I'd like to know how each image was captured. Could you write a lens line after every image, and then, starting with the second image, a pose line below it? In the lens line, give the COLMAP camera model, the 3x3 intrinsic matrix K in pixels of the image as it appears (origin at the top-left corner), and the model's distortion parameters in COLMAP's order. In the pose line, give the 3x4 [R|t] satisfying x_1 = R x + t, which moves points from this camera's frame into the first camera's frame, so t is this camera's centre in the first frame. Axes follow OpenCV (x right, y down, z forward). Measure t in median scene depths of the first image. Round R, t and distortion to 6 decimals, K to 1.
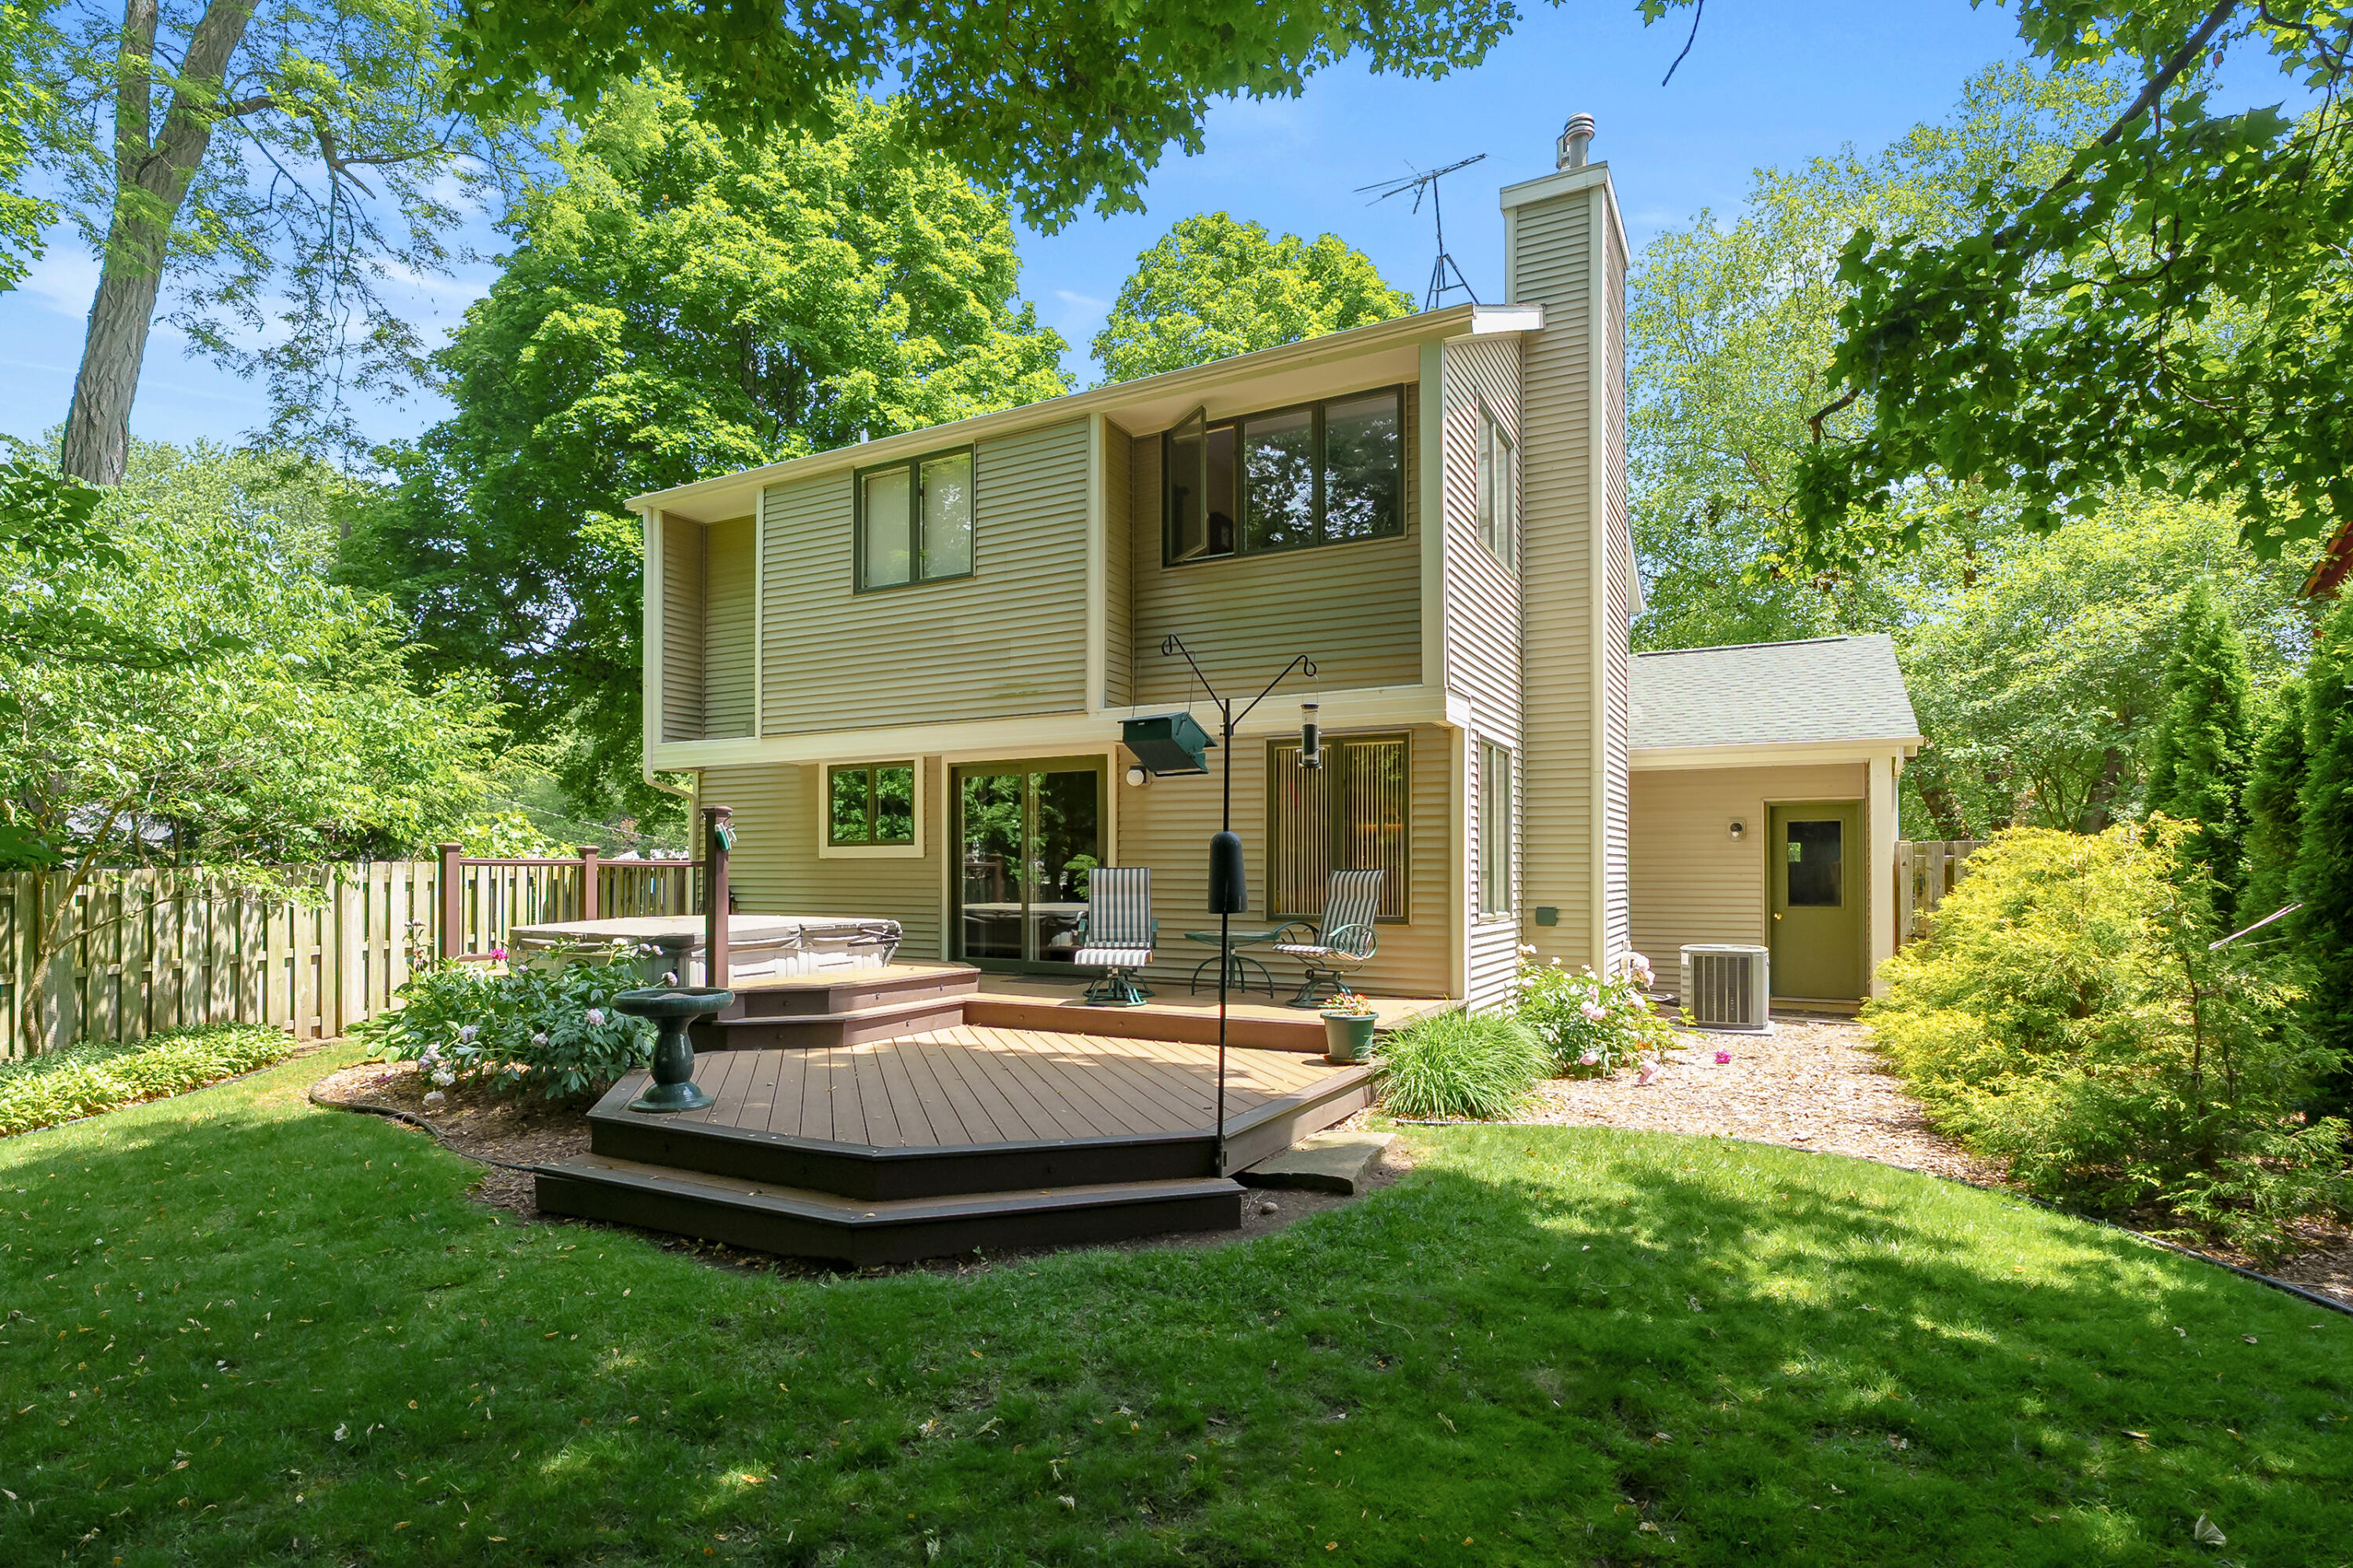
lens RADIAL K [[1100.0, 0, 1087.1], [0, 1100.0, 867.2], [0, 0, 1]] dist [-0.010605, -0.000476]
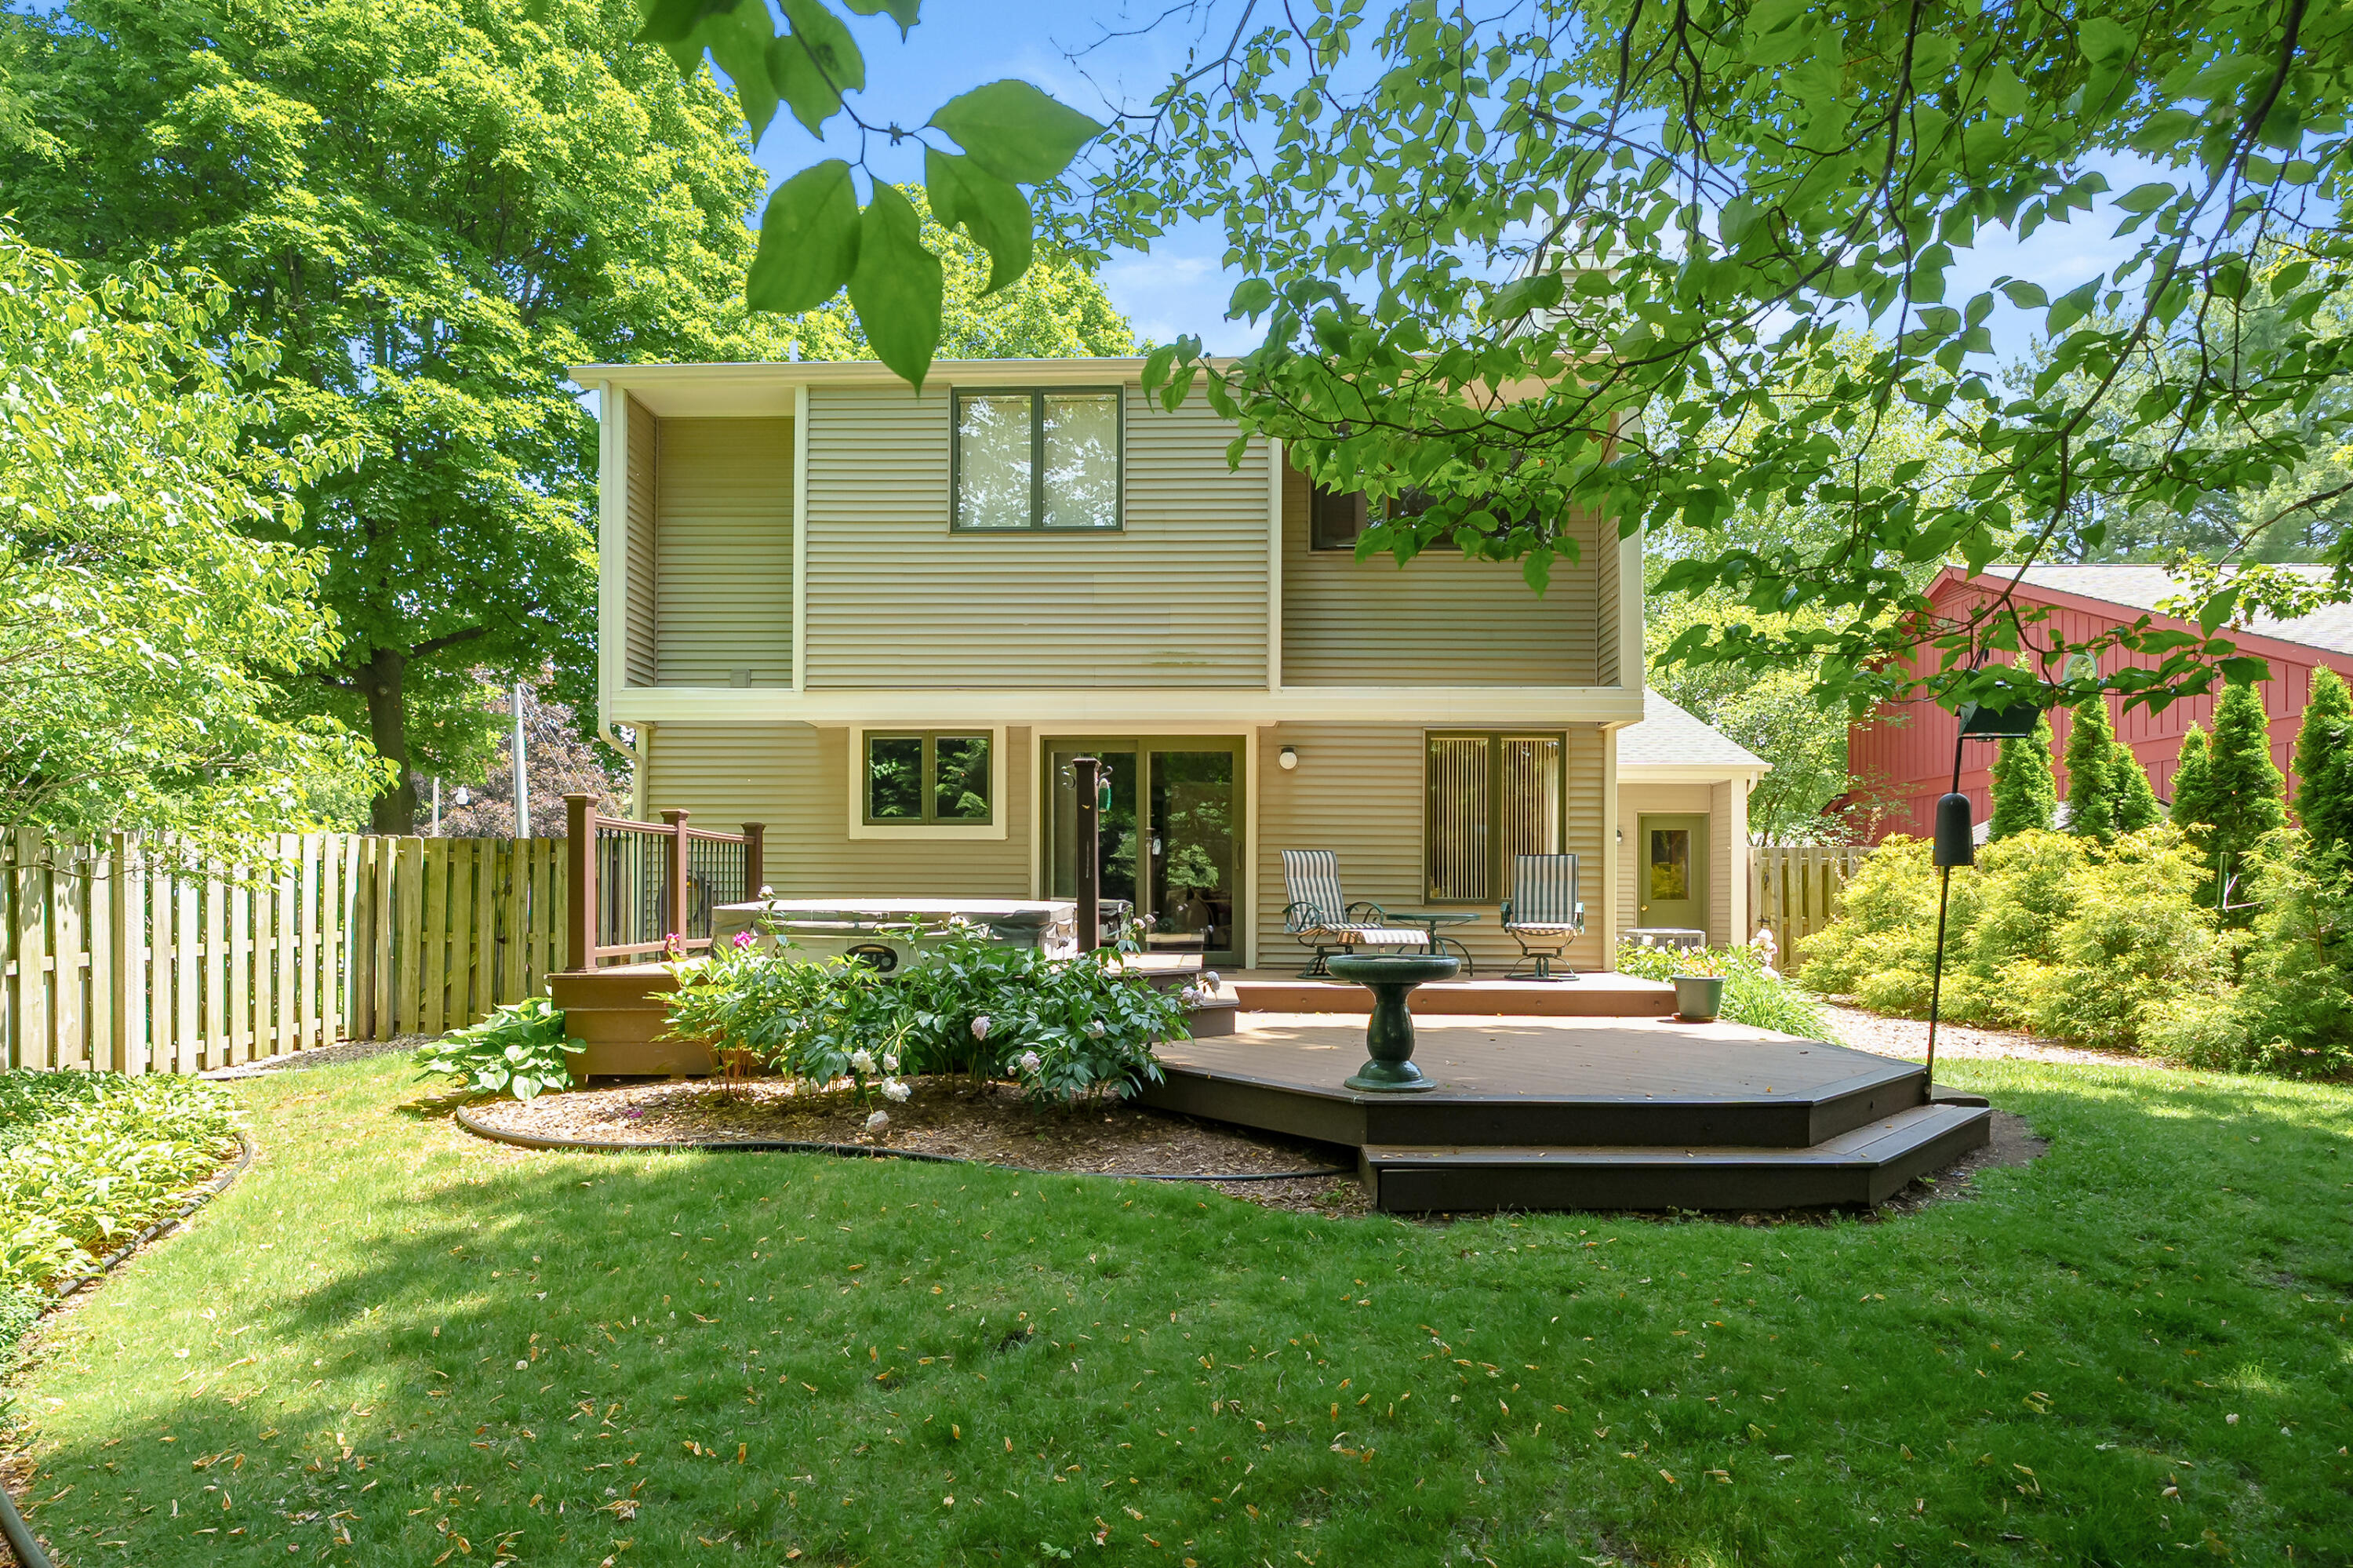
lens RADIAL K [[1100.0, 0, 1294.9], [0, 1100.0, 886.9], [0, 0, 1]] dist [-0.010605, -0.000476]
pose [[0.902268, 0.003830, 0.431159, -0.350417], [-0.007925, 0.999939, 0.007702, 0.022256], [-0.431104, -0.010366, 0.902243, 0.104339]]
